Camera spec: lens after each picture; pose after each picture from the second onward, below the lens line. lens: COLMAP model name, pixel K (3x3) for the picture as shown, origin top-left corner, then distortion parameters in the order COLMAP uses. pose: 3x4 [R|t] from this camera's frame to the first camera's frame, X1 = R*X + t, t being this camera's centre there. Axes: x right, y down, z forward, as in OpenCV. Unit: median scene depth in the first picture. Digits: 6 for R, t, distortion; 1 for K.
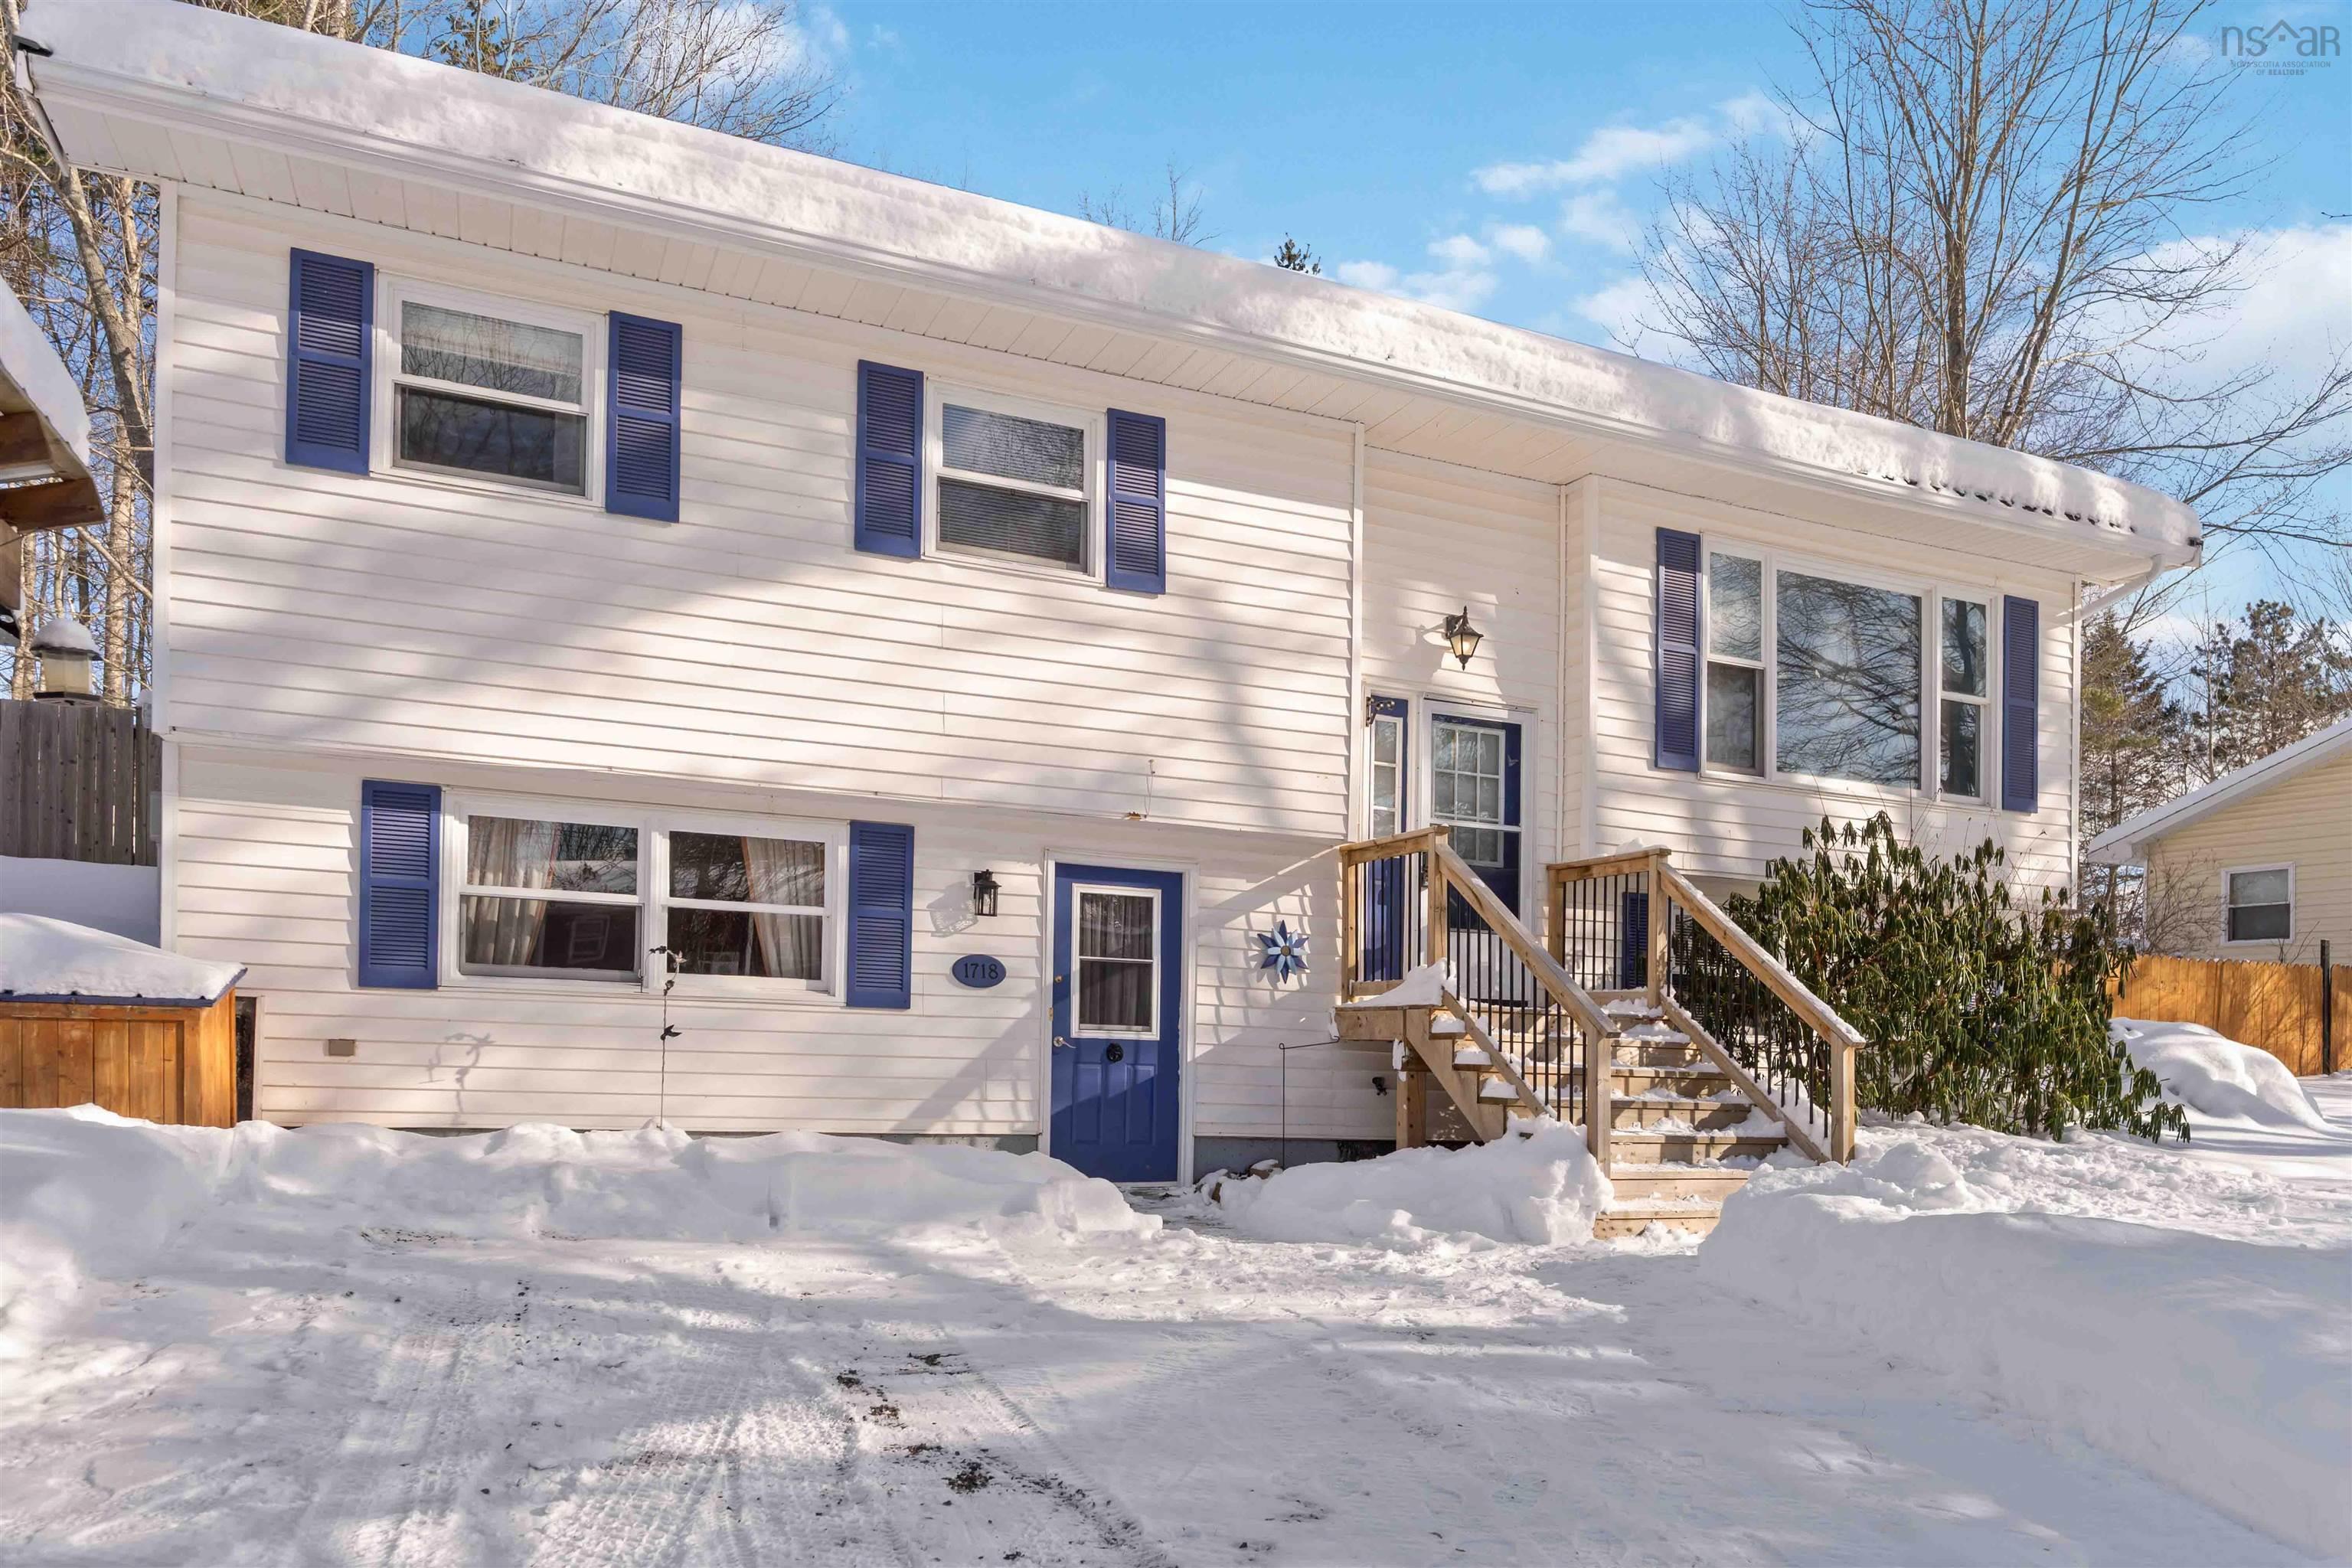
lens RADIAL K [[1496.8, 0, 1179.7], [0, 1496.8, 871.1], [0, 0, 1]] dist [0.001627, -0.000753]
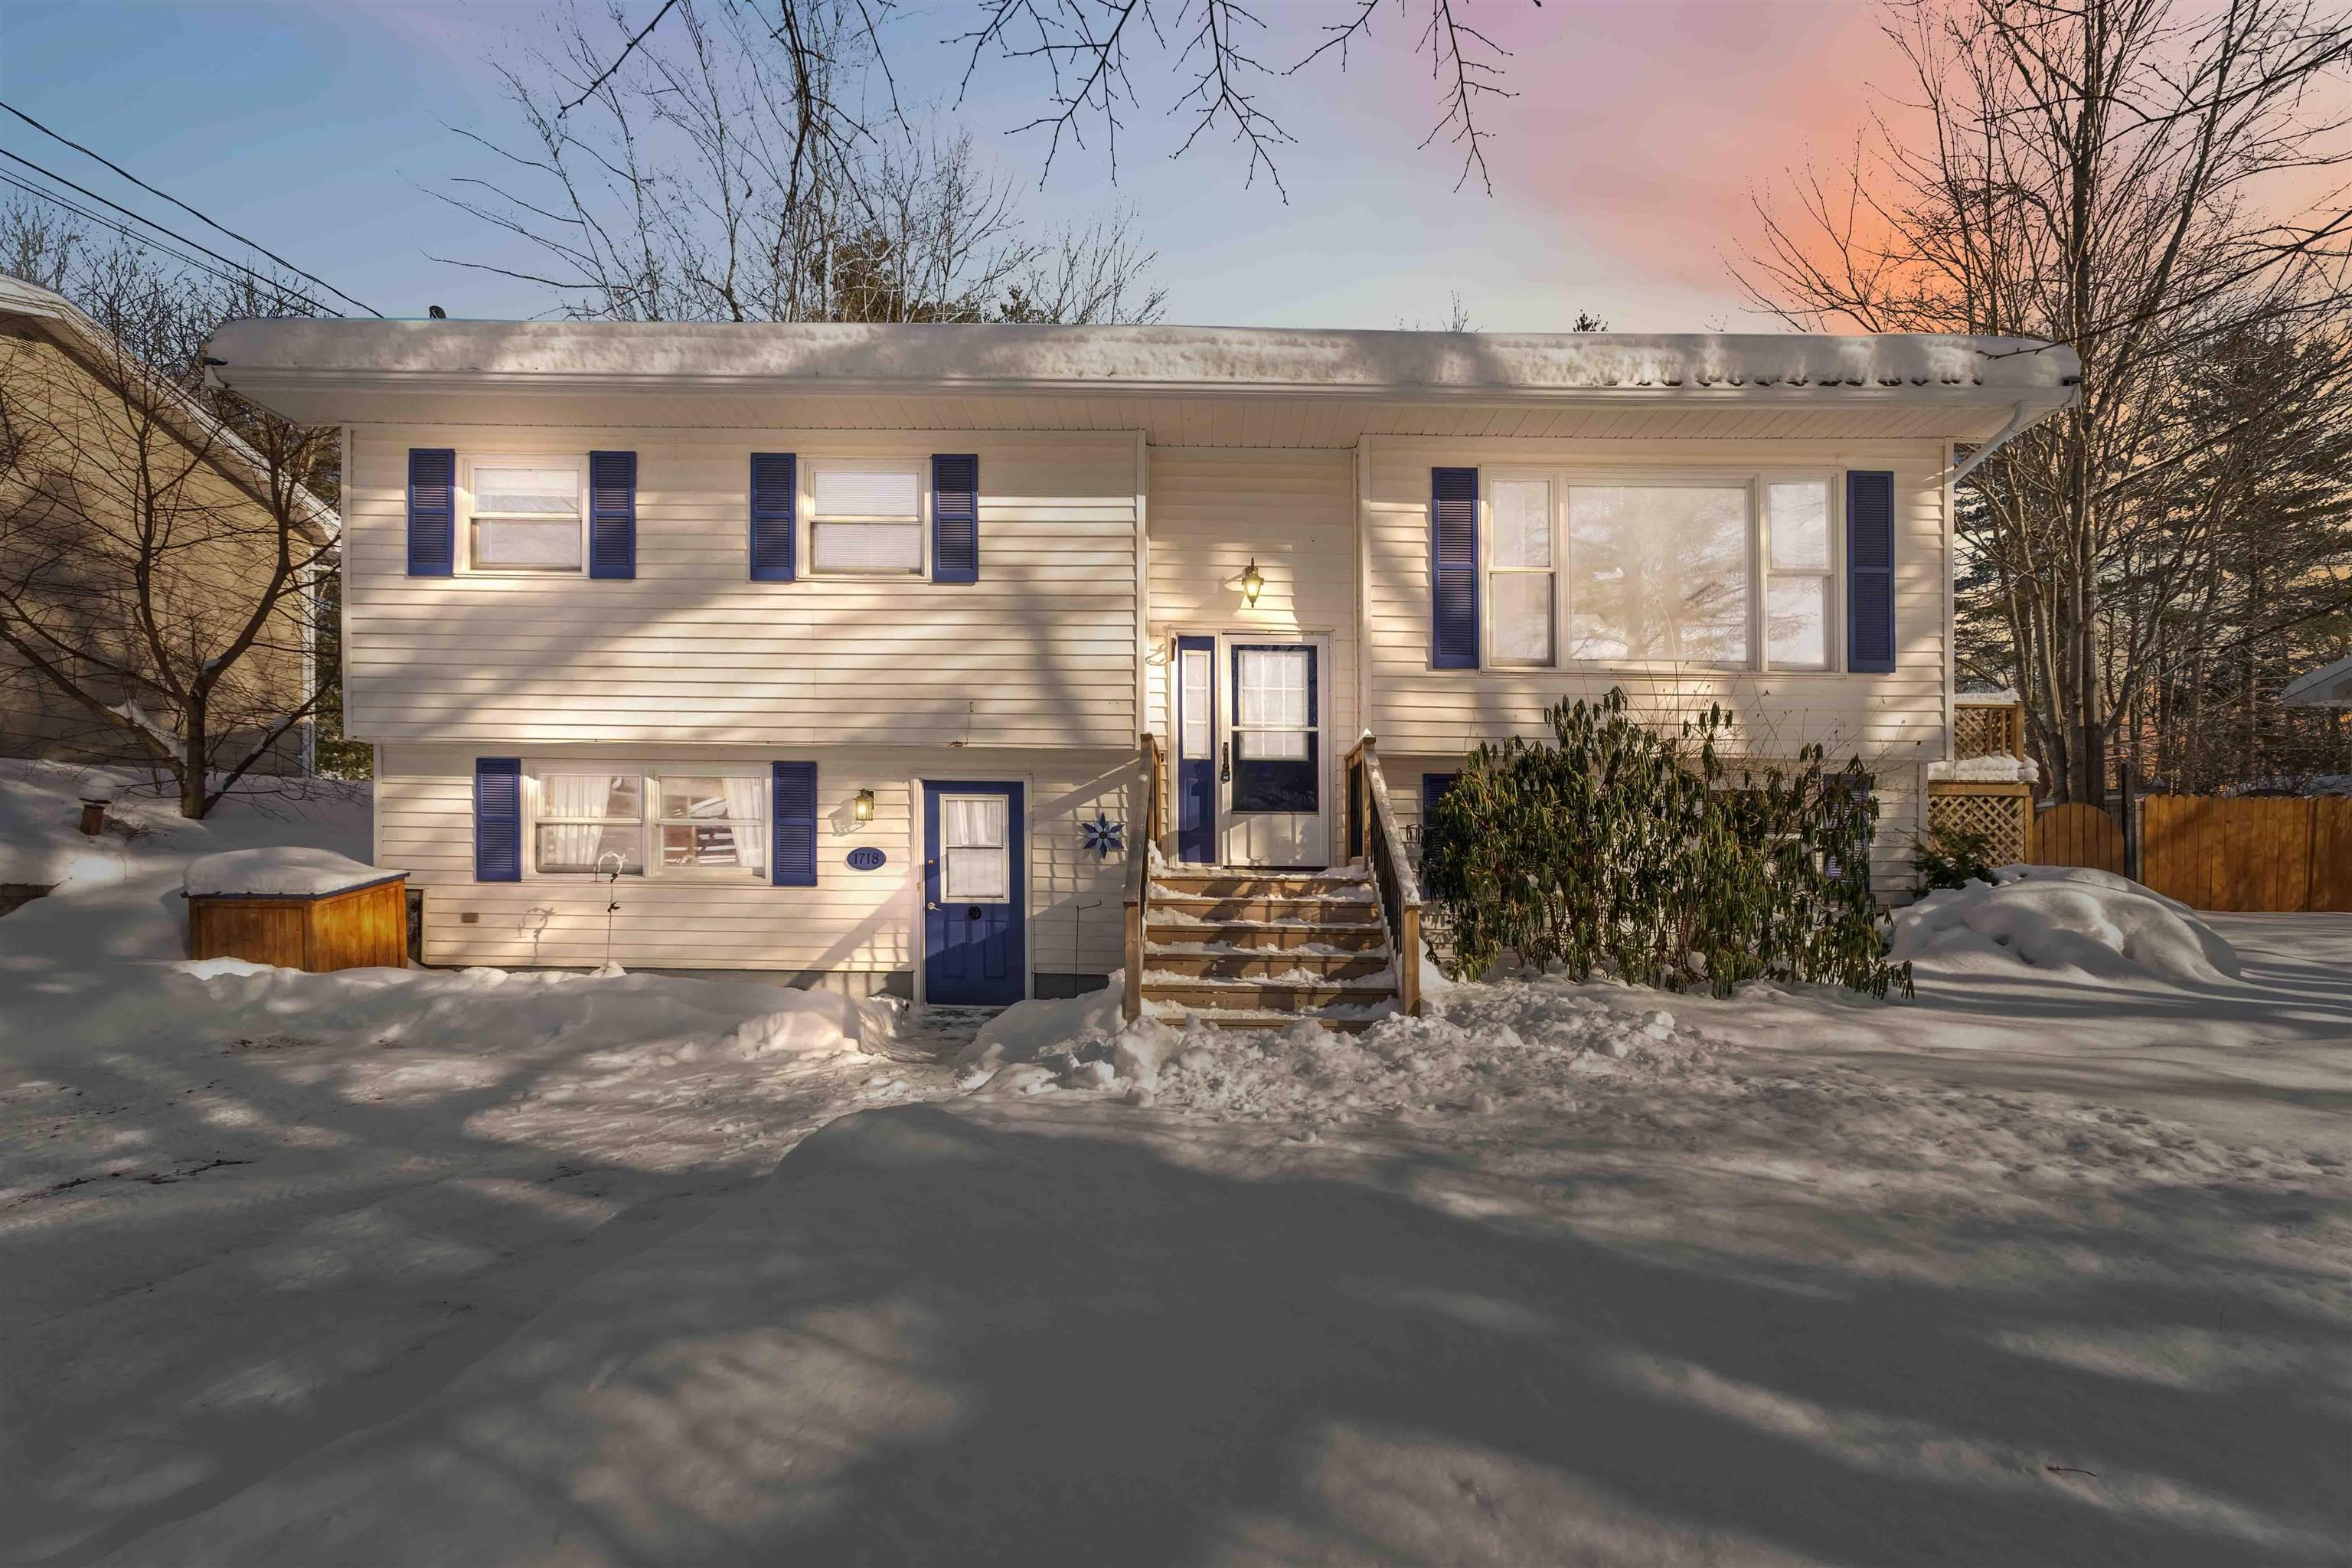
lens RADIAL K [[941.0, 0, 1256.7], [0, 941.0, 785.0], [0, 0, 1]] dist [0.007199, 0.000022]
pose [[0.923132, -0.056225, -0.380350, 0.567102], [0.059773, 0.998209, -0.002488, 0.020736], [0.379809, -0.020438, 0.924839, 0.302232]]
